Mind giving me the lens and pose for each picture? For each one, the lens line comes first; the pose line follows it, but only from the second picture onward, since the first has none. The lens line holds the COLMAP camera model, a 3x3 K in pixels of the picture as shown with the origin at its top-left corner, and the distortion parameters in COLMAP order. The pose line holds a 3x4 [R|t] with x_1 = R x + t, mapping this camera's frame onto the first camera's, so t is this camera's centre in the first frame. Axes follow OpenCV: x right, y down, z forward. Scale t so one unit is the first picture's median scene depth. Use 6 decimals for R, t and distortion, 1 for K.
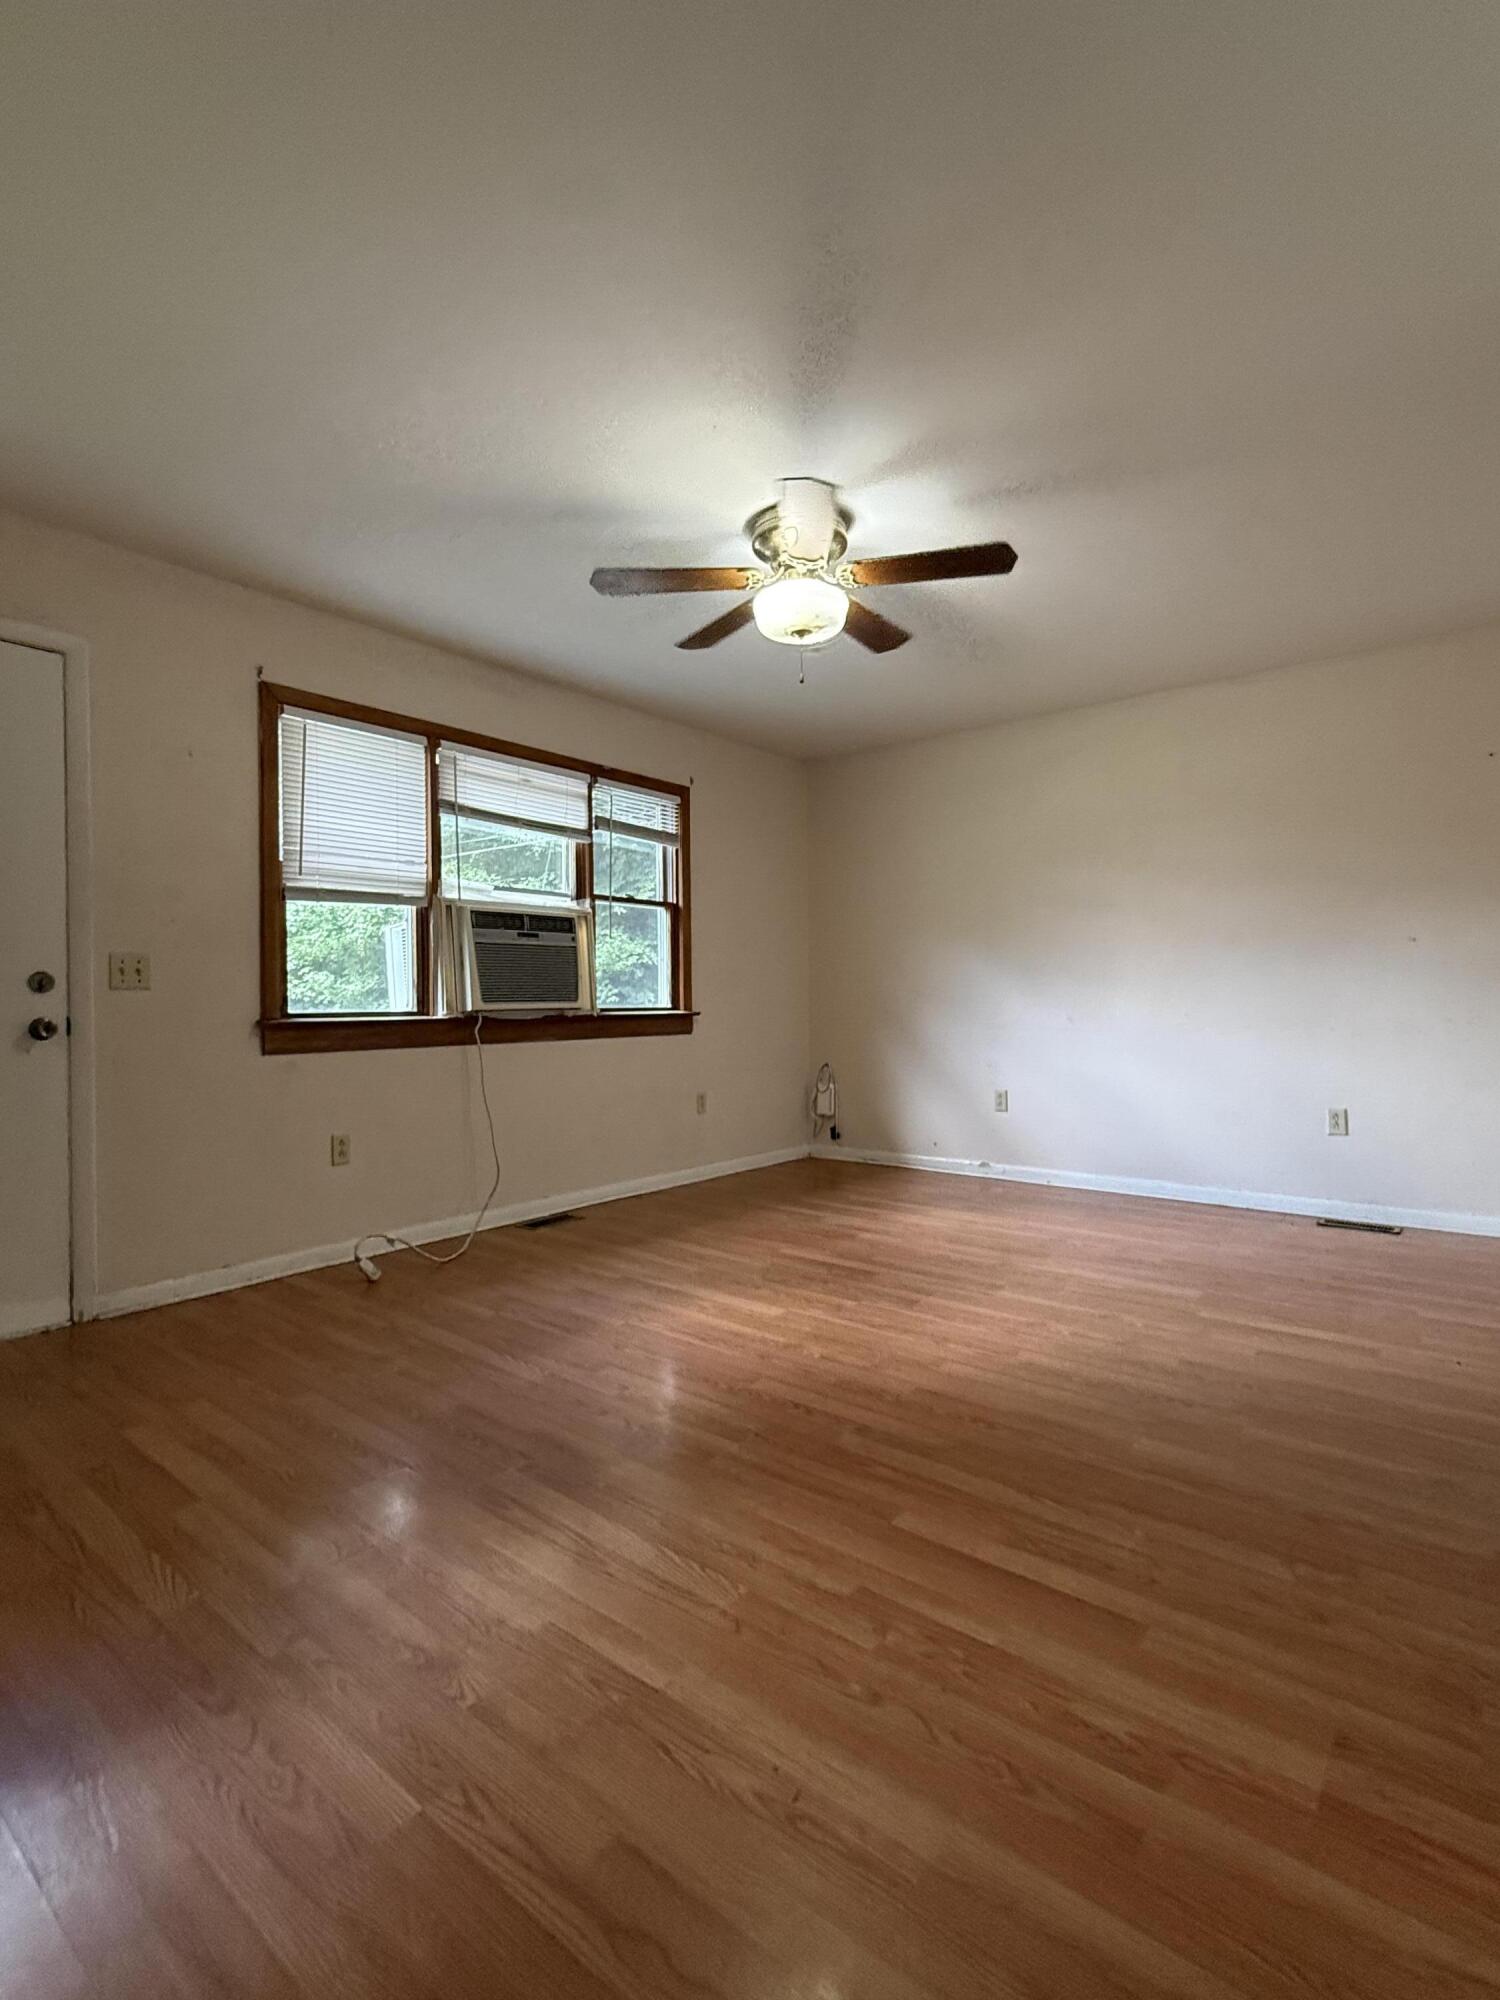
lens RADIAL K [[945.9, 0, 754.9], [0, 945.9, 1005.4], [0, 0, 1]] dist [-0.001085, 0.001099]
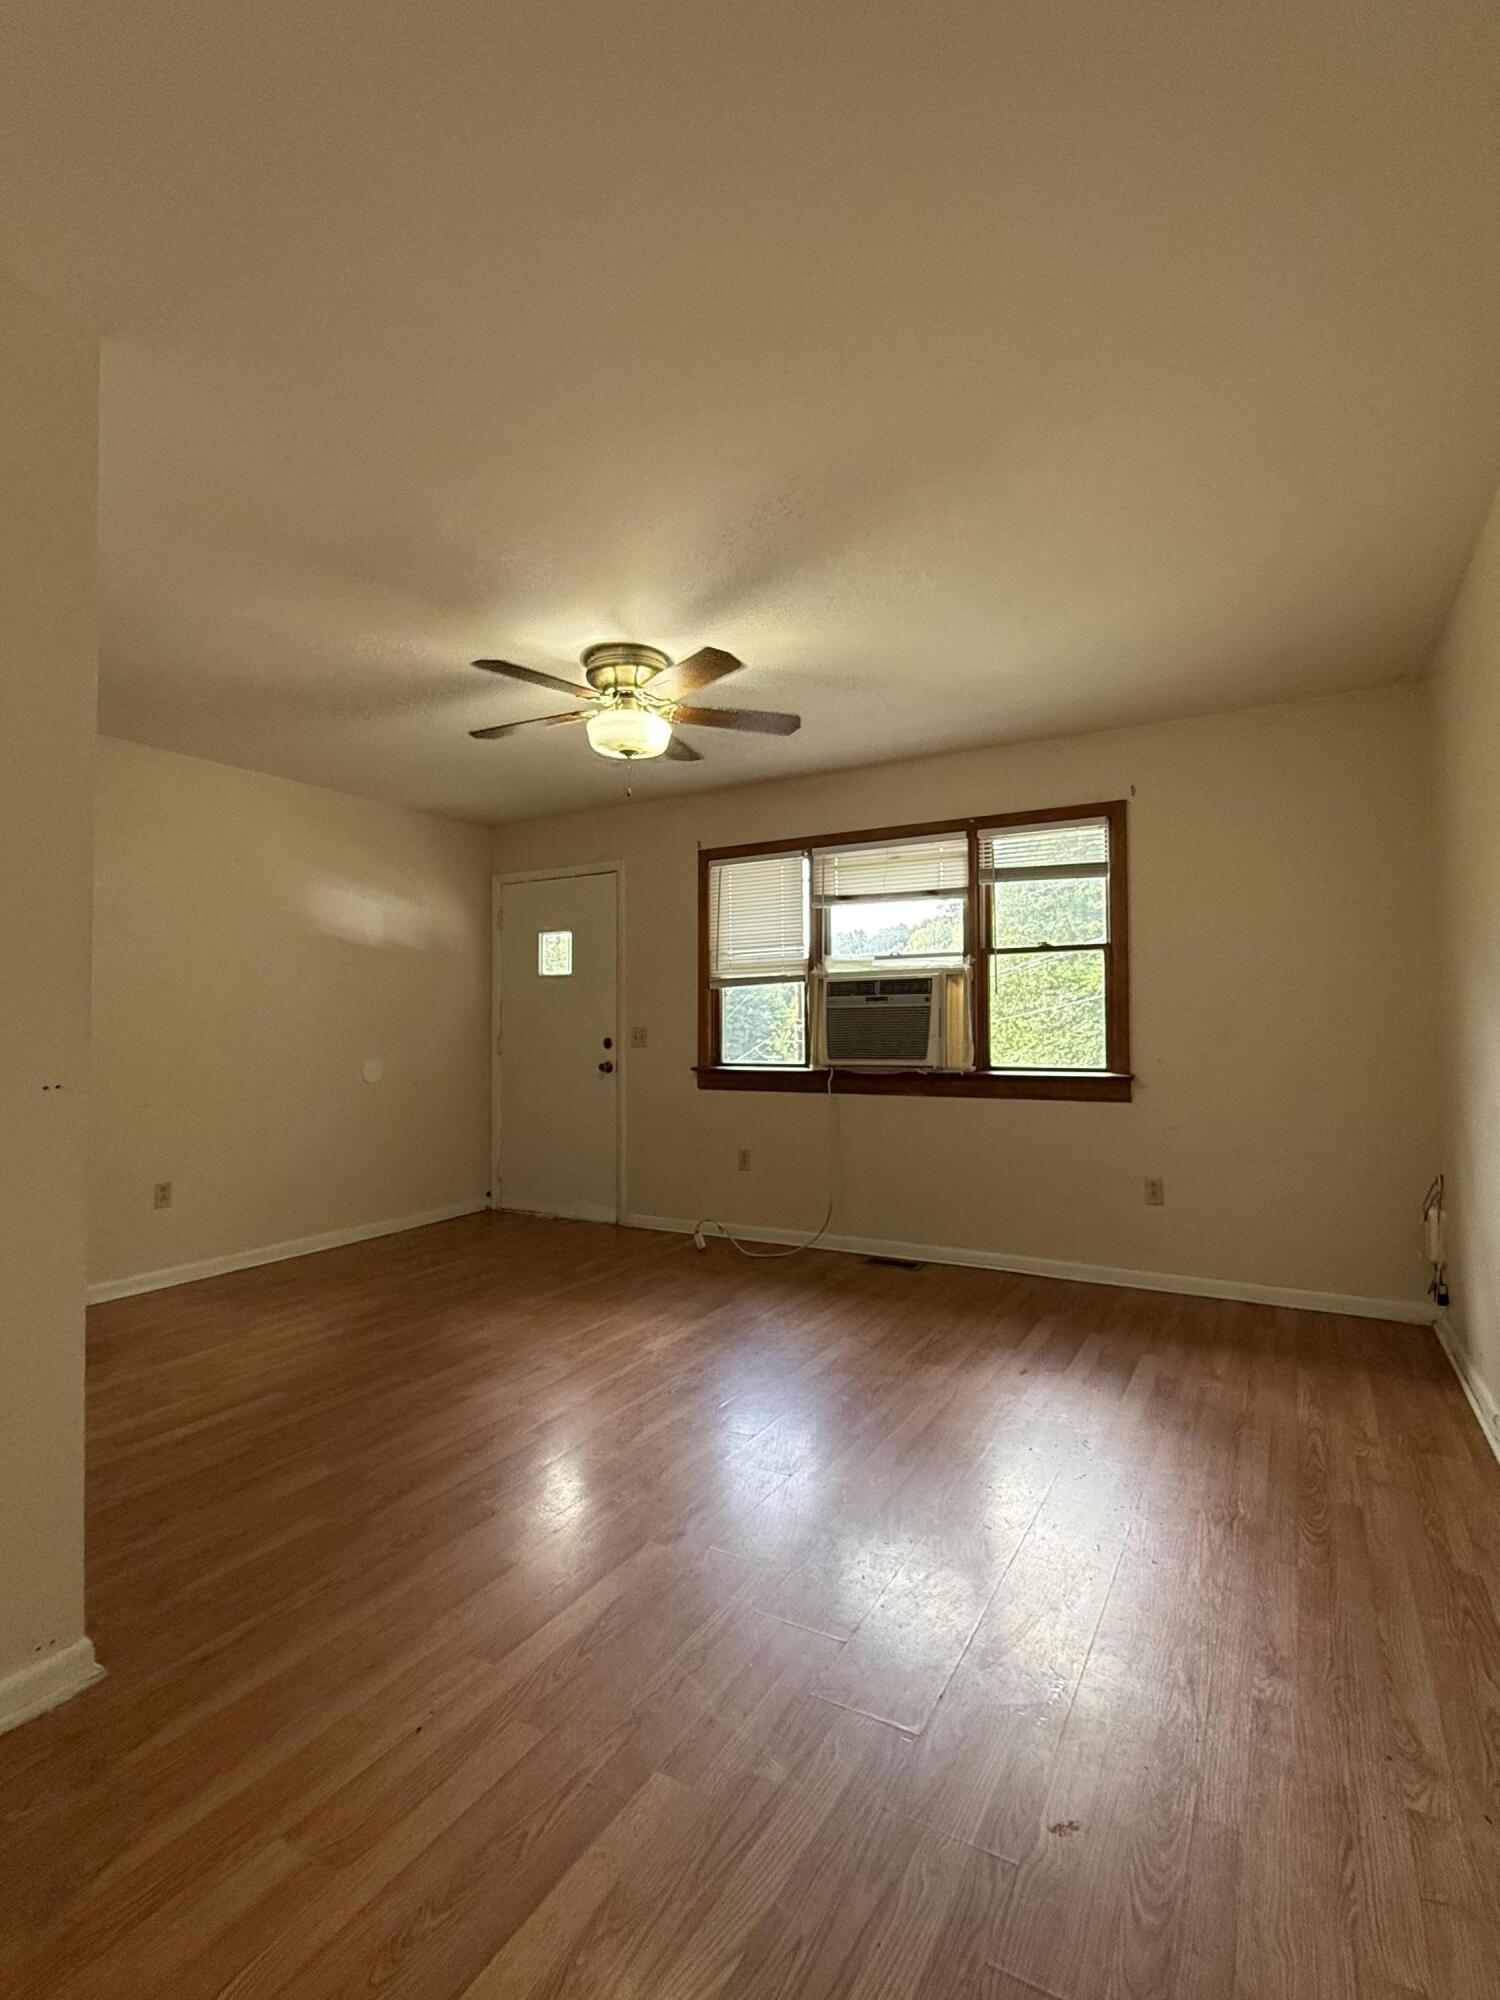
lens RADIAL K [[945.9, 0, 754.9], [0, 945.9, 1005.4], [0, 0, 1]] dist [-0.001085, 0.001099]
pose [[0.148946, -0.034908, -0.988229, 0.878023], [-0.015471, 0.999172, -0.037626, -0.024097], [0.988724, 0.020894, 0.148283, 0.732431]]
